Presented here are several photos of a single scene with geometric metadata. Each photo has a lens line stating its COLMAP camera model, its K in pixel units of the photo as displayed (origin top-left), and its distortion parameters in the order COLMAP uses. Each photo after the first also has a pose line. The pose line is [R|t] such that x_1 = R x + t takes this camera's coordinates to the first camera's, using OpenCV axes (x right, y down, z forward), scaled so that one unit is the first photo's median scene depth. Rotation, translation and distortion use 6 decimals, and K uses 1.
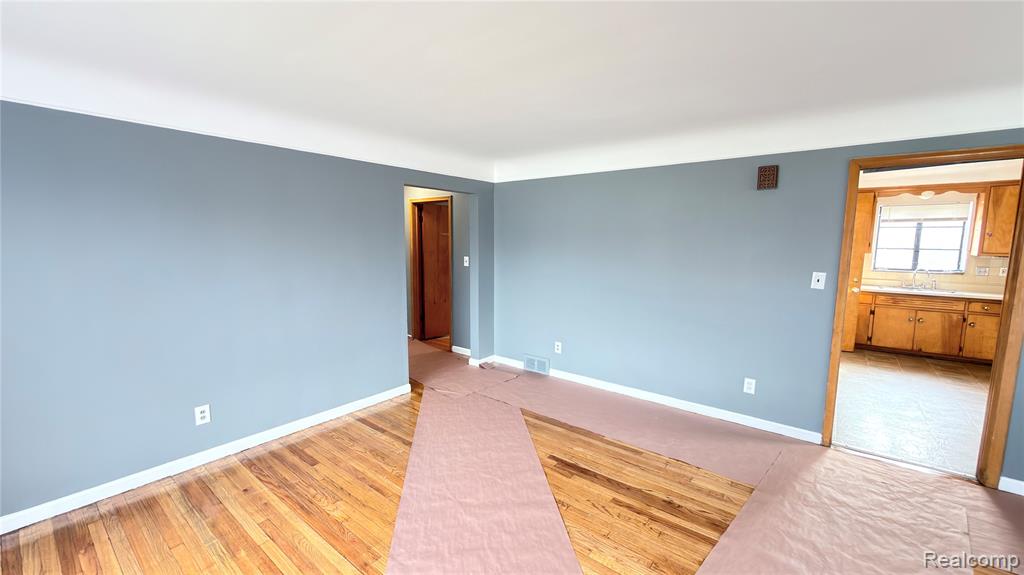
lens RADIAL K [[405.6, 0, 512.0], [0, 405.6, 287.5], [0, 0, 1]] dist [0.000650, 0.000323]
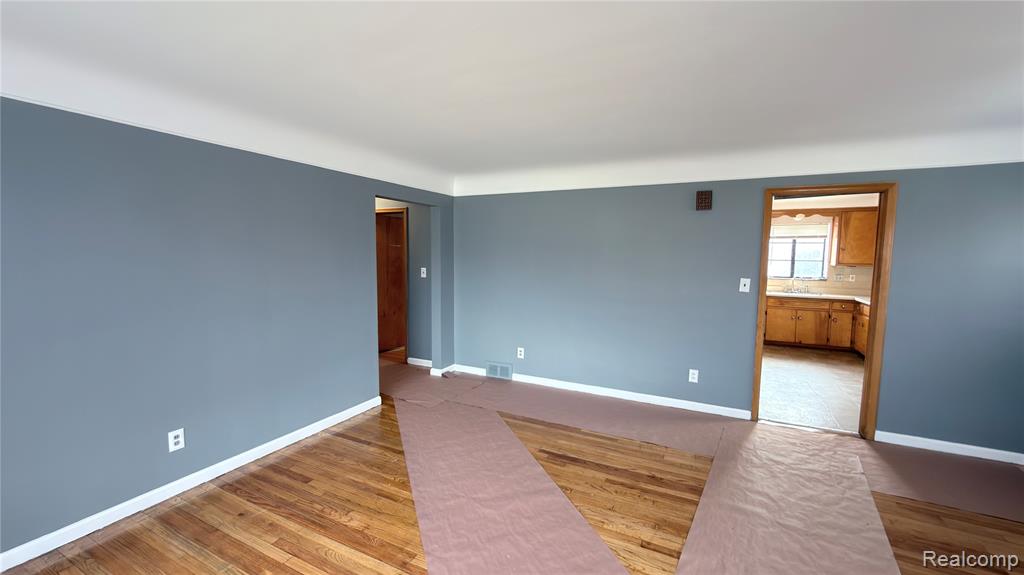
lens RADIAL K [[405.6, 0, 512.0], [0, 405.6, 287.5], [0, 0, 1]] dist [0.000650, 0.000323]
pose [[0.978349, -0.013835, 0.206499, -0.184010], [0.020239, 0.999376, -0.028932, 0.010971], [-0.205970, 0.032485, 0.978019, -0.053781]]
